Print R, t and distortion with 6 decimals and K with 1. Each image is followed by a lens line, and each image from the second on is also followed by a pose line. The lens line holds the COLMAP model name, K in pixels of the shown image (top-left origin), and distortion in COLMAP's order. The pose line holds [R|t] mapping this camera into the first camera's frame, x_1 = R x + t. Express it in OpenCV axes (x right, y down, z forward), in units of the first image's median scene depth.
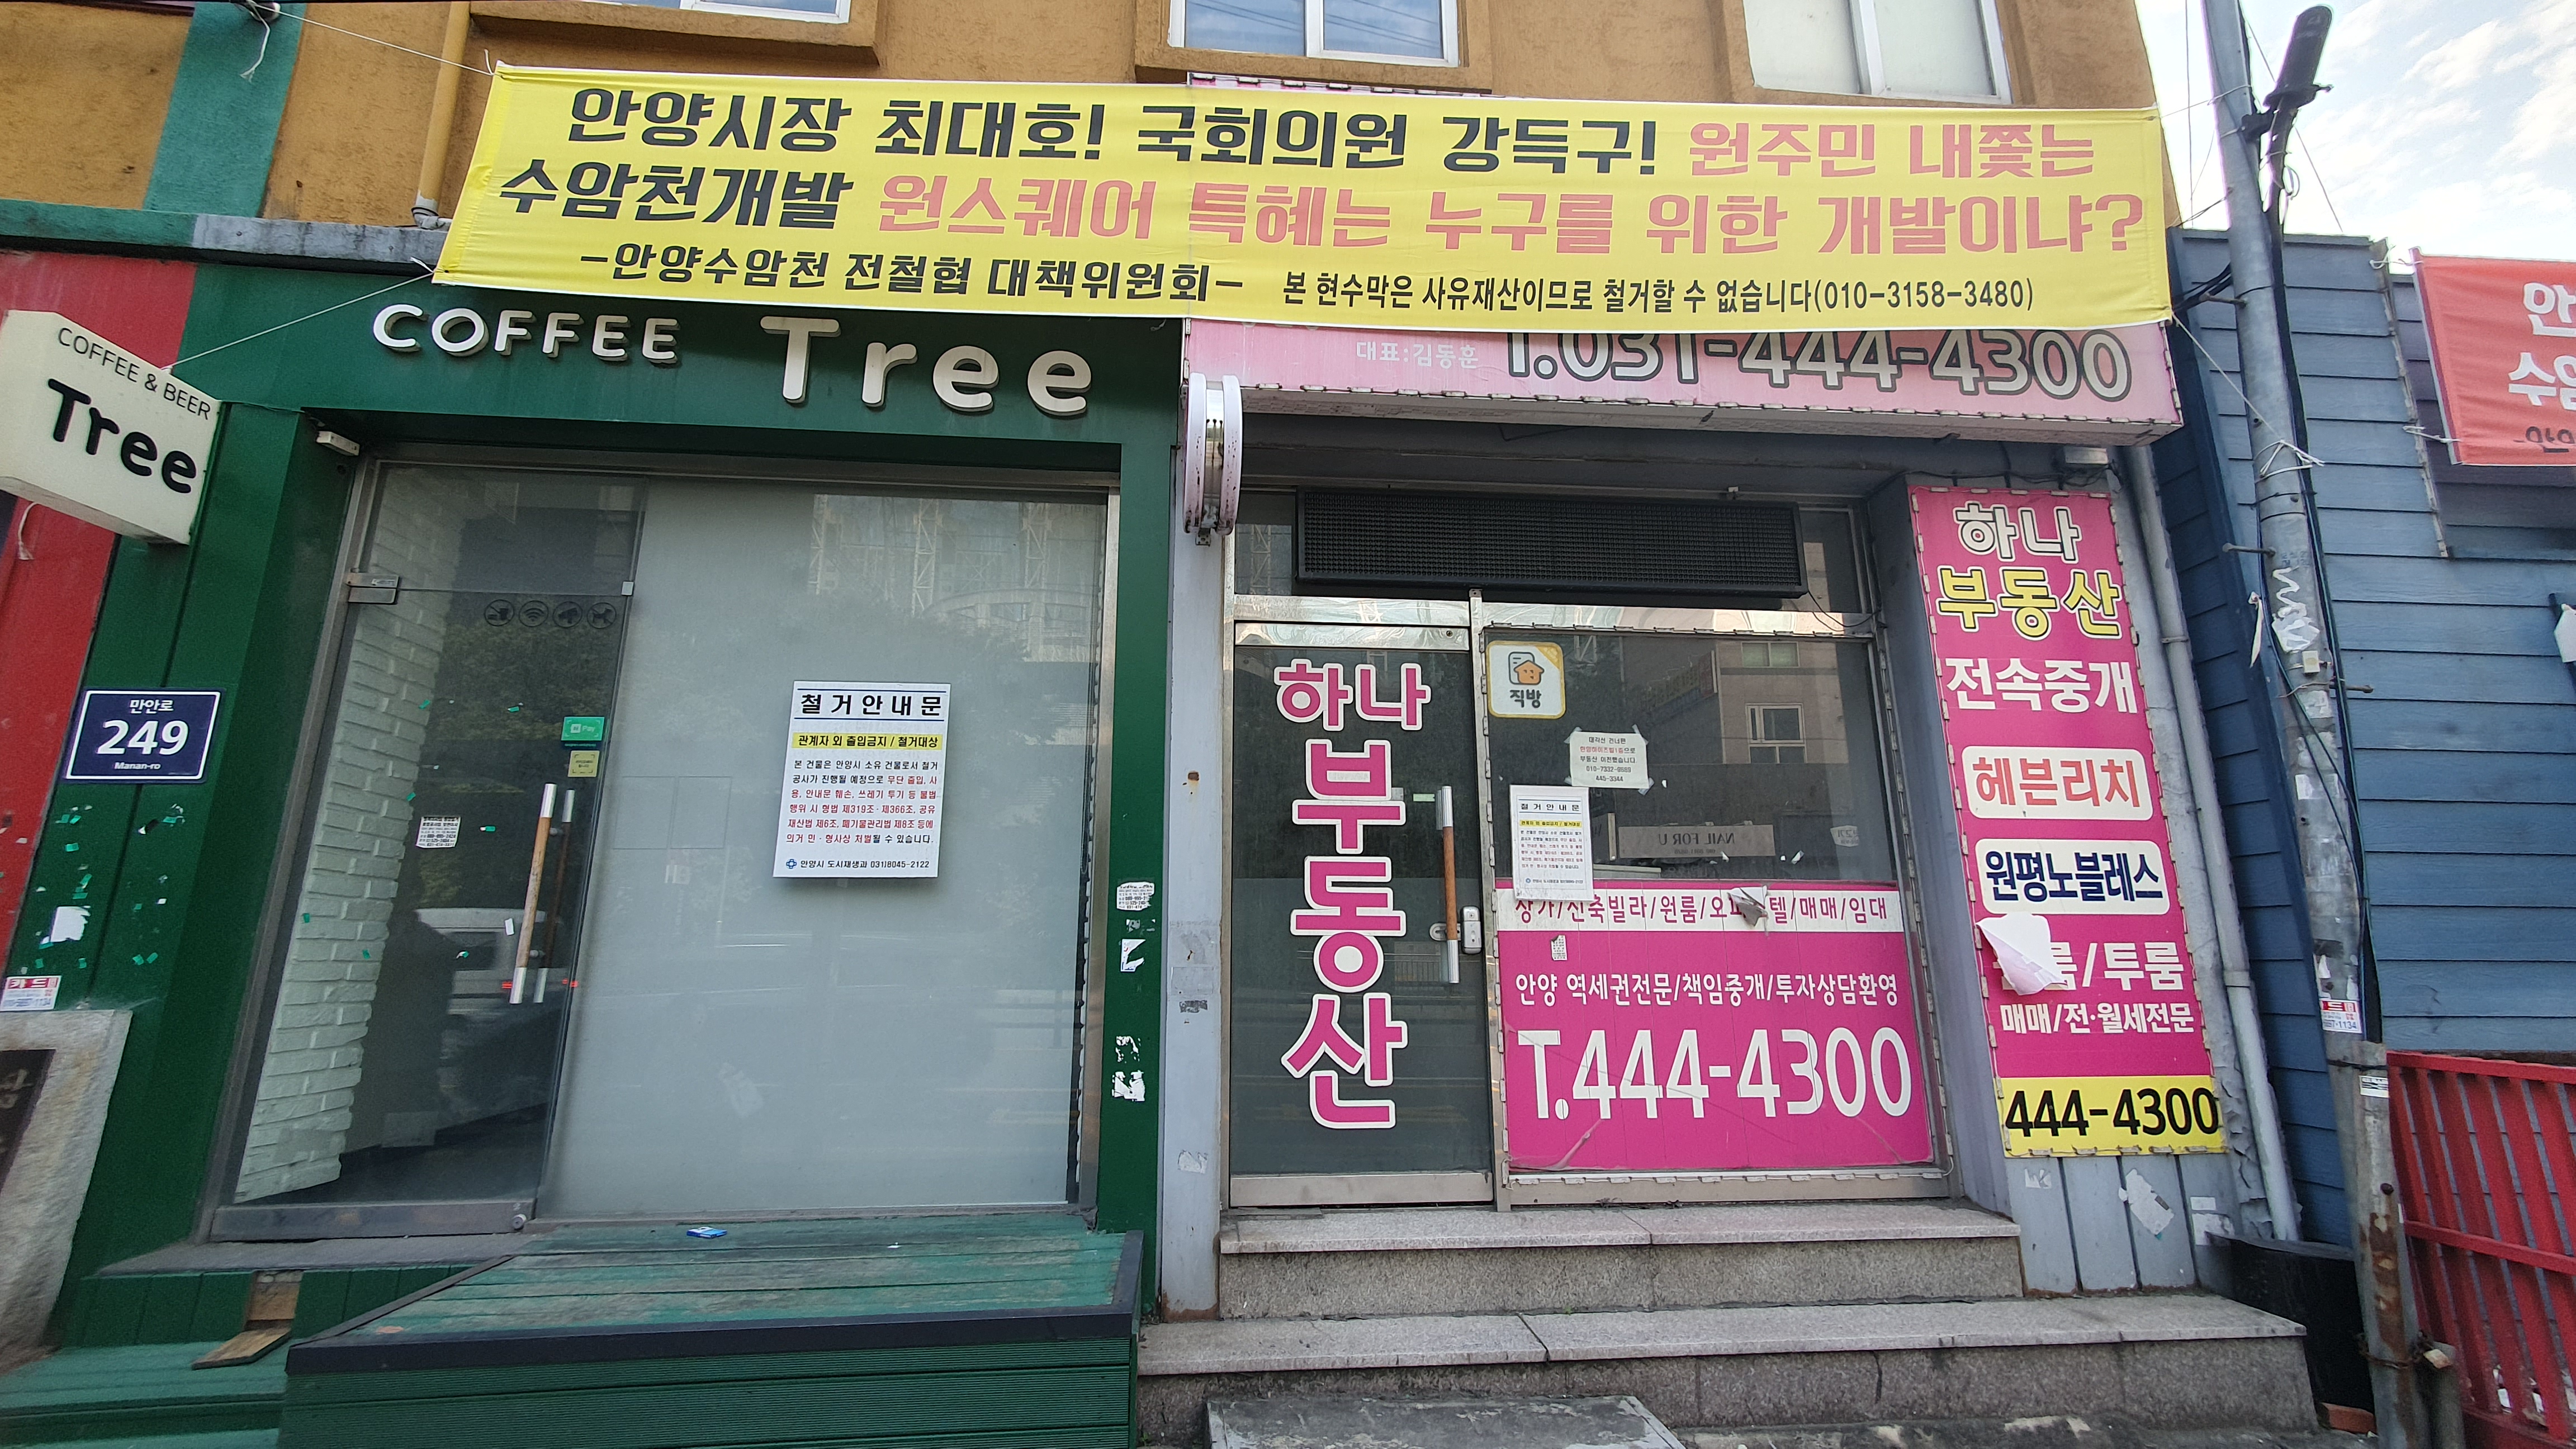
lens RADIAL K [[1032.0, 0, 1290.6], [0, 1032.0, 782.5], [0, 0, 1]] dist [-0.000157, 0.005978]
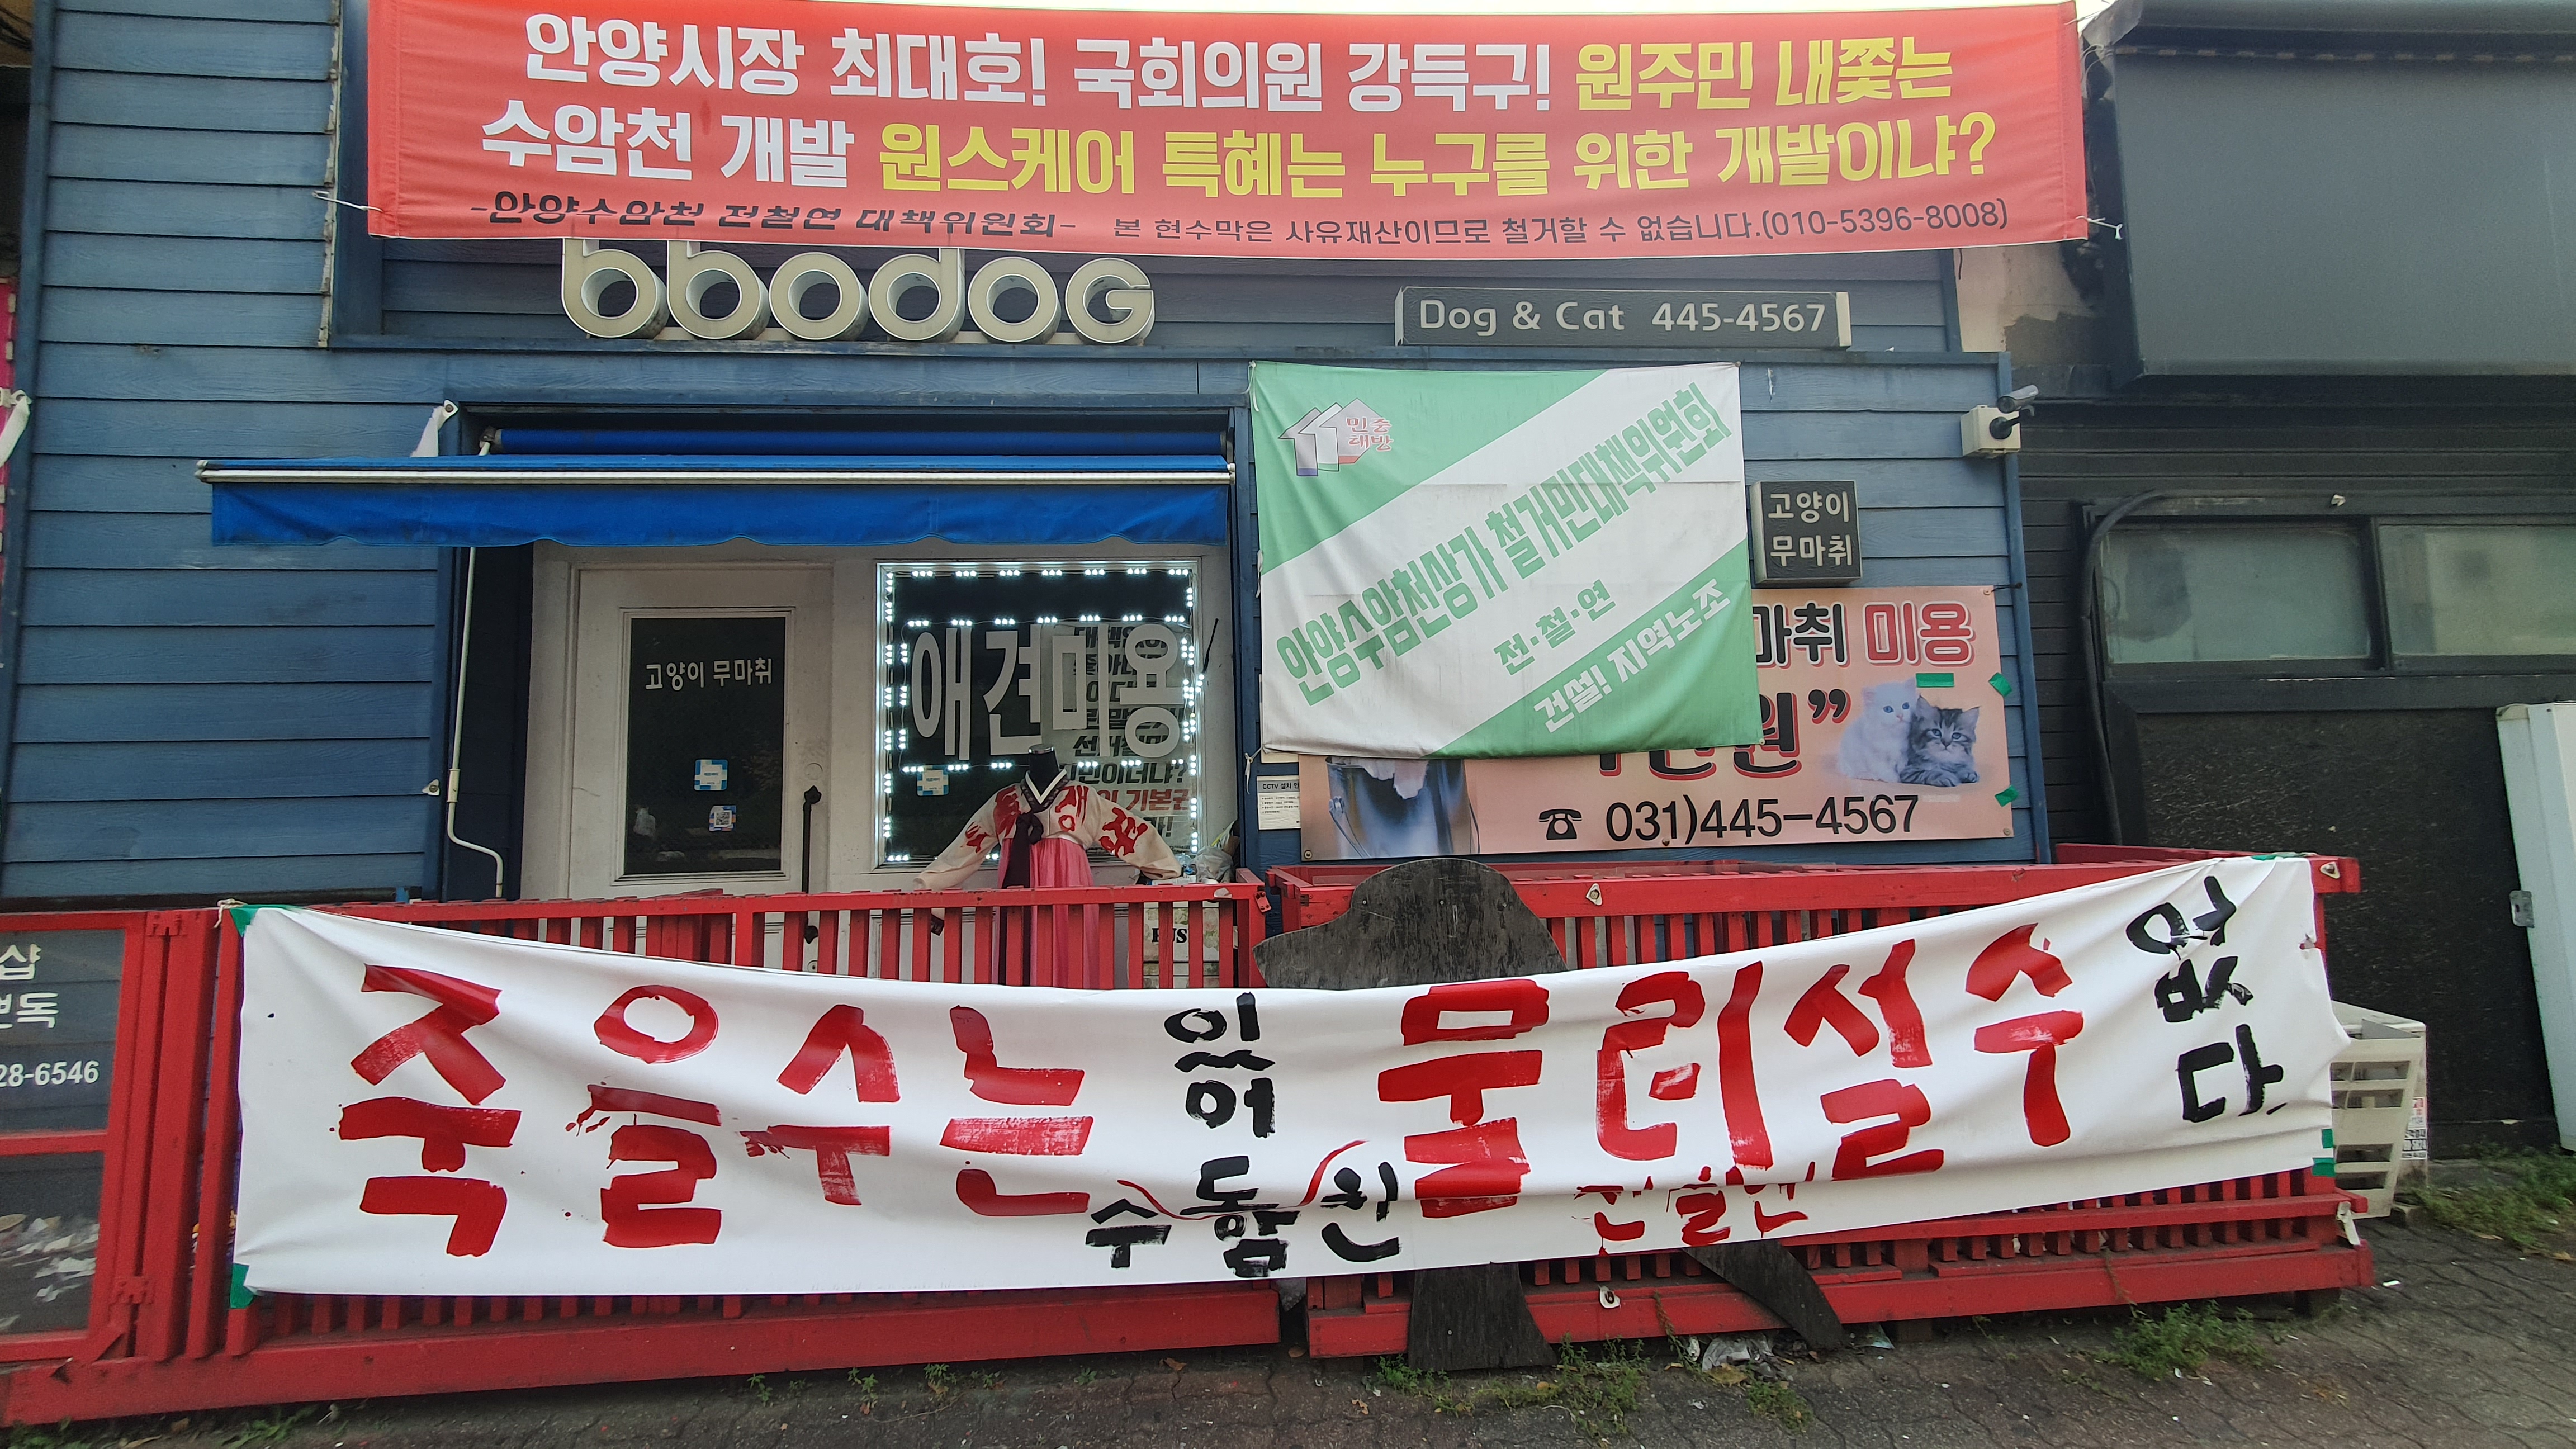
lens RADIAL K [[1032.0, 0, 1290.6], [0, 1032.0, 782.5], [0, 0, 1]] dist [-0.000157, 0.005978]
pose [[0.999598, -0.022432, -0.017322, 1.842981], [0.024537, 0.990835, 0.132829, 0.049985], [0.014184, -0.133201, 0.990988, 0.084159]]
